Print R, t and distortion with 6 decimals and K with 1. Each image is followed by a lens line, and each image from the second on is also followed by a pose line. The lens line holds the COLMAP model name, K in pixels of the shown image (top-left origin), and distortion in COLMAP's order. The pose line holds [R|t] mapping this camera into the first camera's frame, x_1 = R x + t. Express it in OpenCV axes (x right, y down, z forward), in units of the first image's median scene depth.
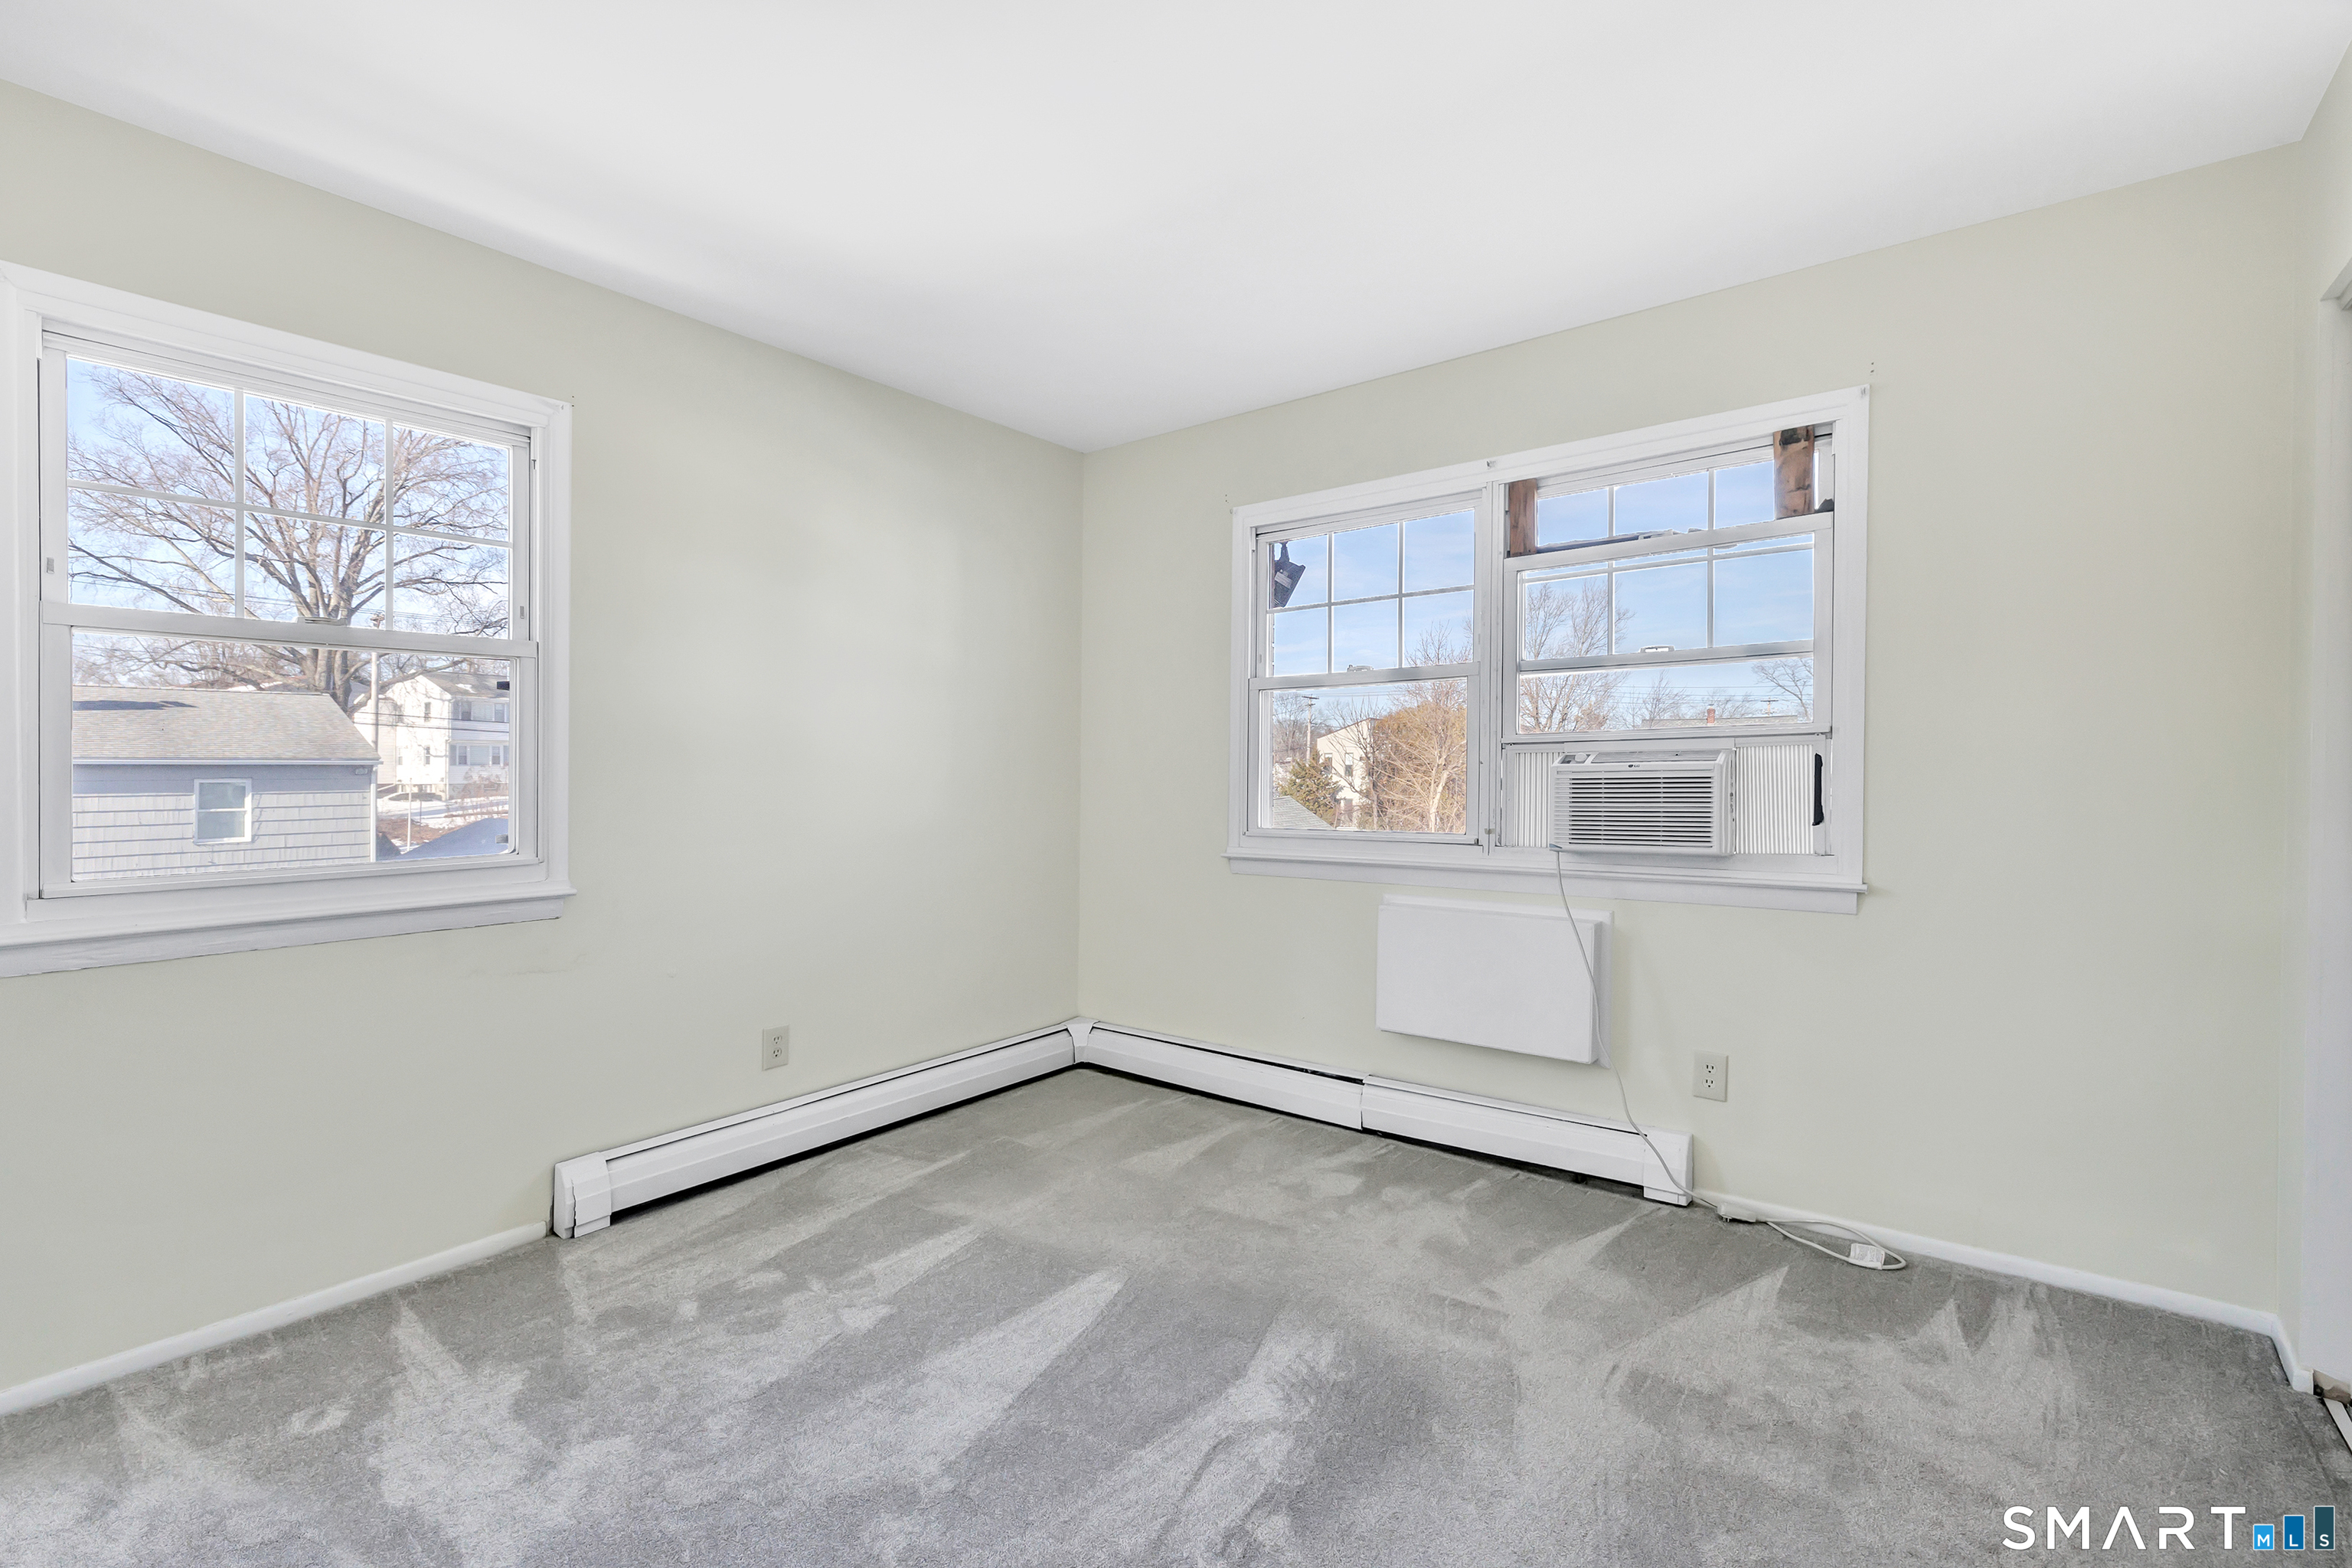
lens RADIAL K [[1057.9, 0, 1174.4], [0, 1057.9, 769.0], [0, 0, 1]] dist [-0.001411, -0.000150]
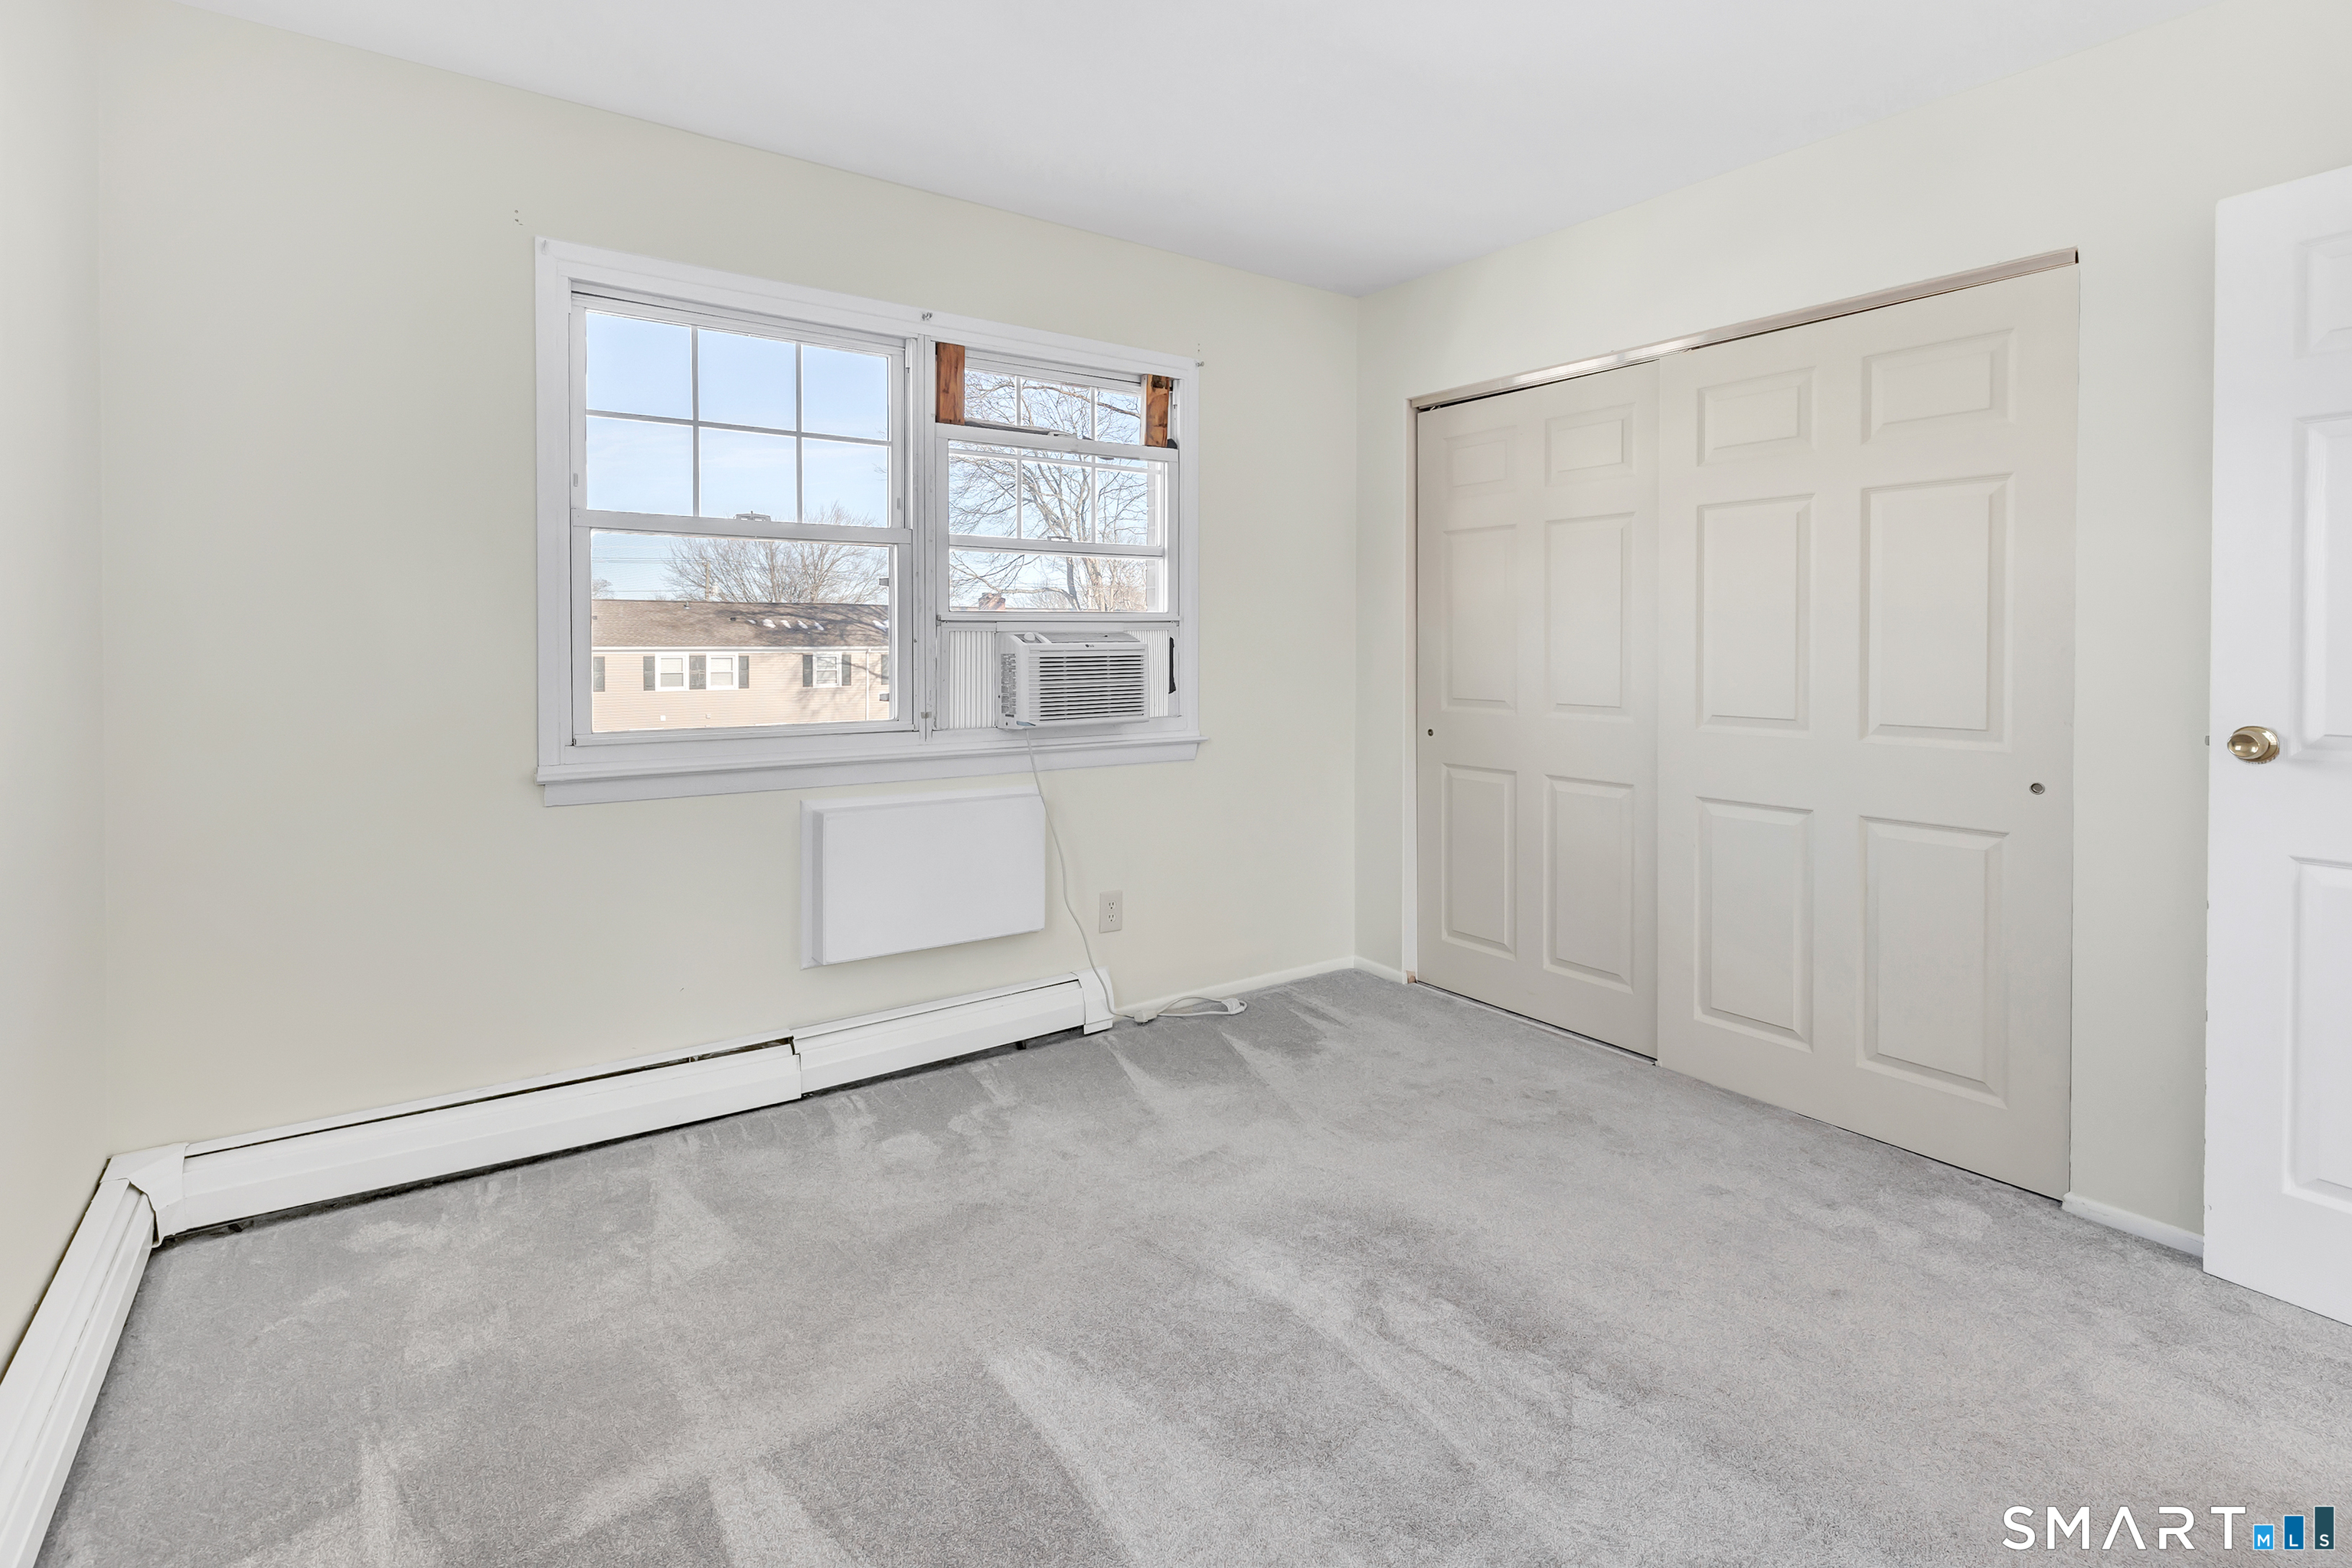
lens RADIAL K [[1106.9, 0, 1174.0], [0, 1106.9, 673.2], [0, 0, 1]] dist [-0.001045, -0.000286]
pose [[0.284845, -0.017570, 0.958413, -0.623027], [-0.004830, 0.999793, 0.019764, 0.002210], [-0.958561, -0.010258, 0.284701, 0.571002]]
